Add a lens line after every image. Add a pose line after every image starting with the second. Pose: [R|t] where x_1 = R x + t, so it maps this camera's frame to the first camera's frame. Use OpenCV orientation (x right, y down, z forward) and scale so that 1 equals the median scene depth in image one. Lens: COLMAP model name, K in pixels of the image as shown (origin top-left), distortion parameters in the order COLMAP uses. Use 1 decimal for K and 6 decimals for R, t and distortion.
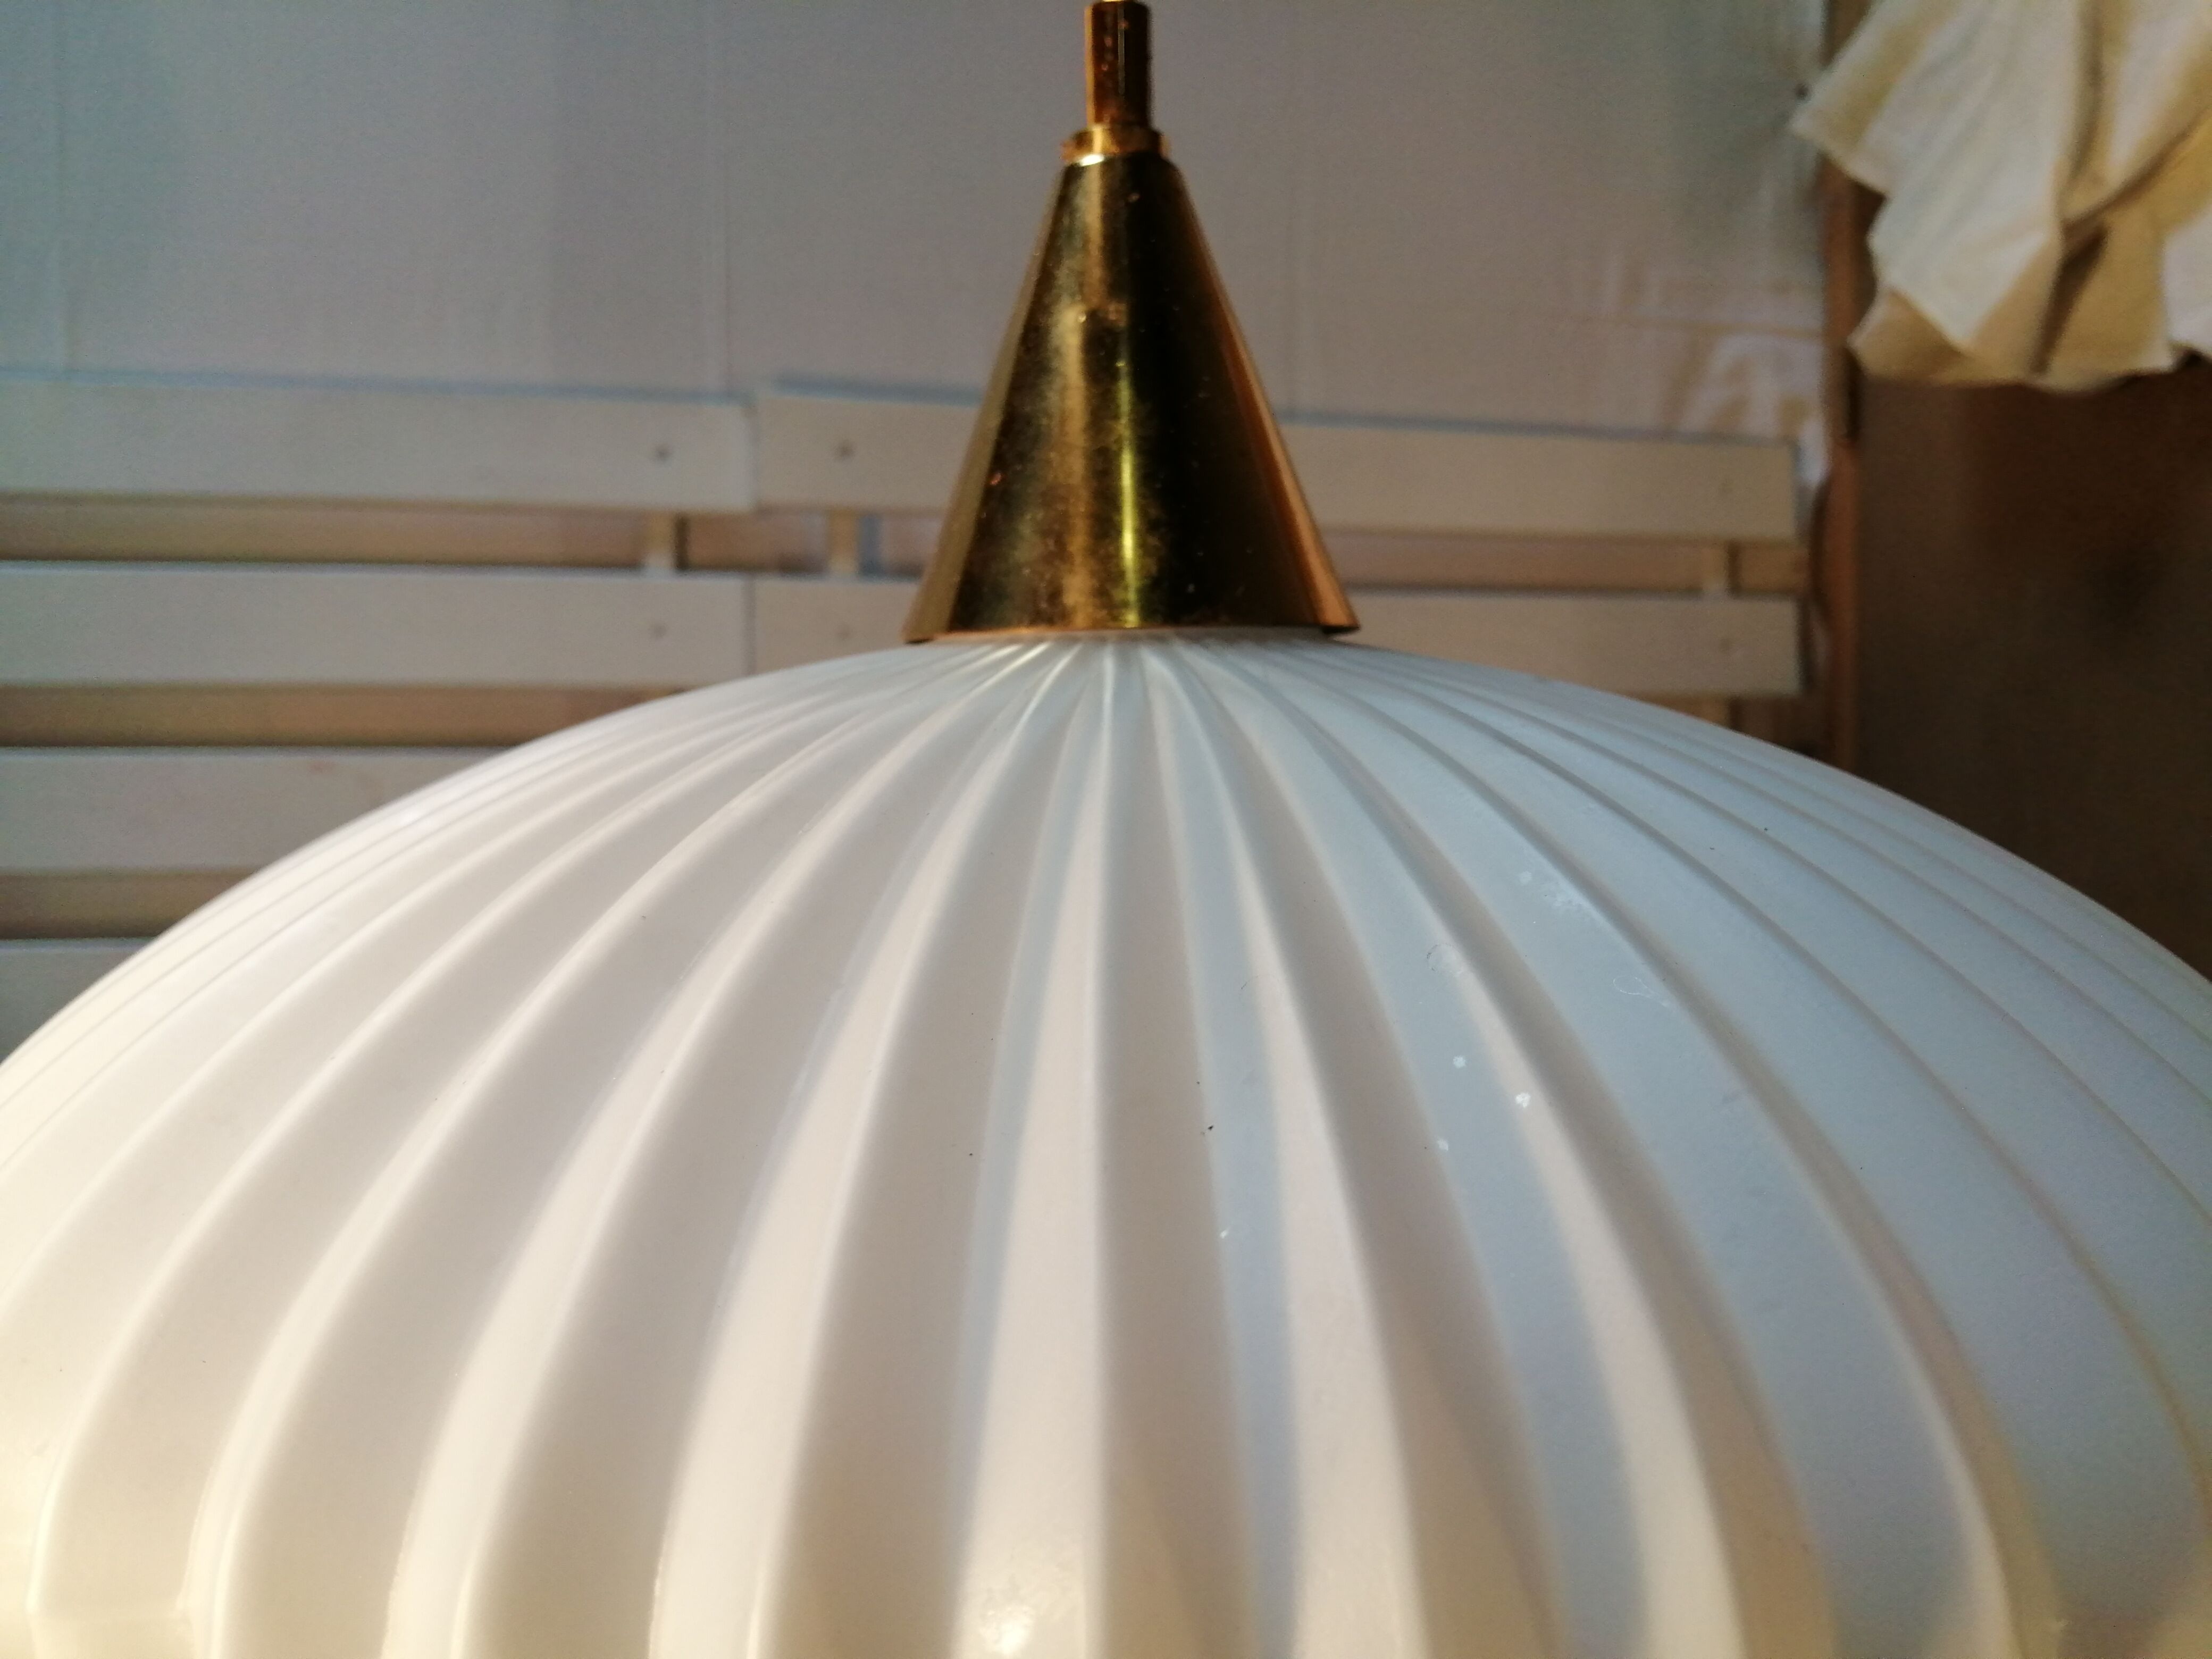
lens RADIAL K [[1805.9, 0, 1122.7], [0, 1805.9, 853.8], [0, 0, 1]] dist [0.025760, -0.061638]
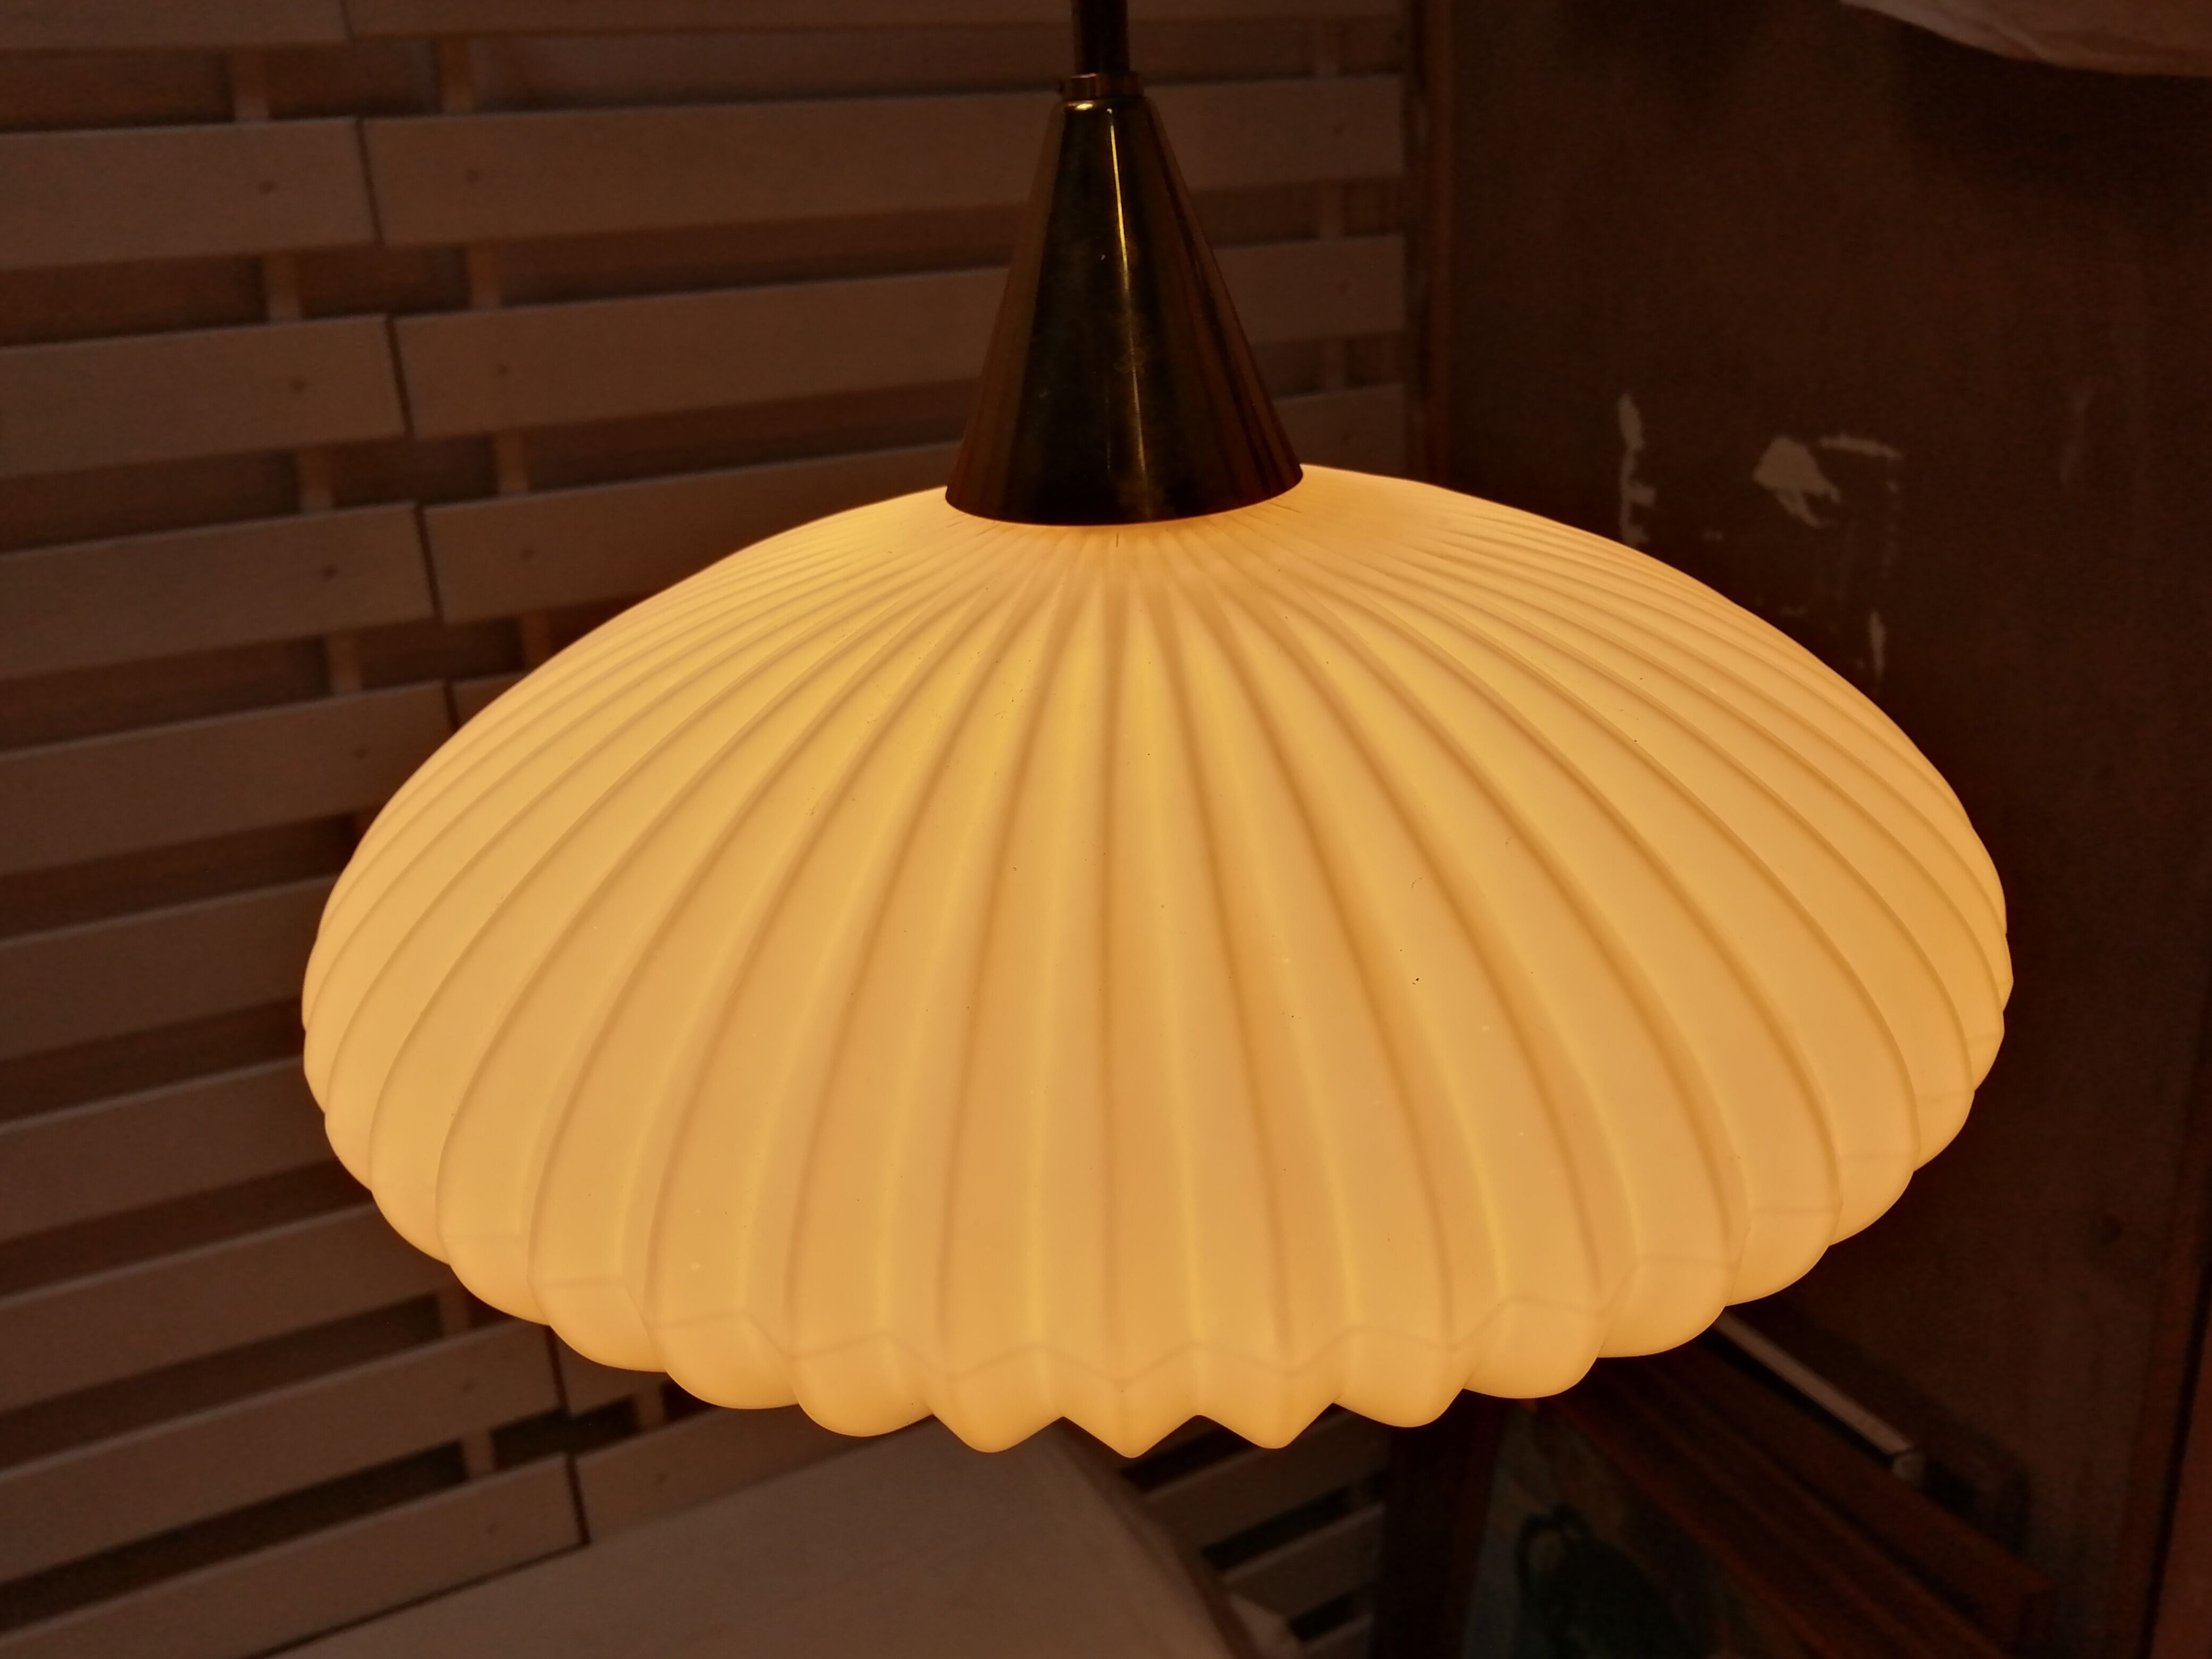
lens RADIAL K [[1805.9, 0, 1110.4], [0, 1805.9, 839.6], [0, 0, 1]] dist [0.025760, -0.061638]
pose [[0.968772, -0.134307, 0.208428, -0.078131], [0.063438, 0.946873, 0.315288, -0.074887], [-0.239701, -0.292220, 0.925824, -0.063375]]
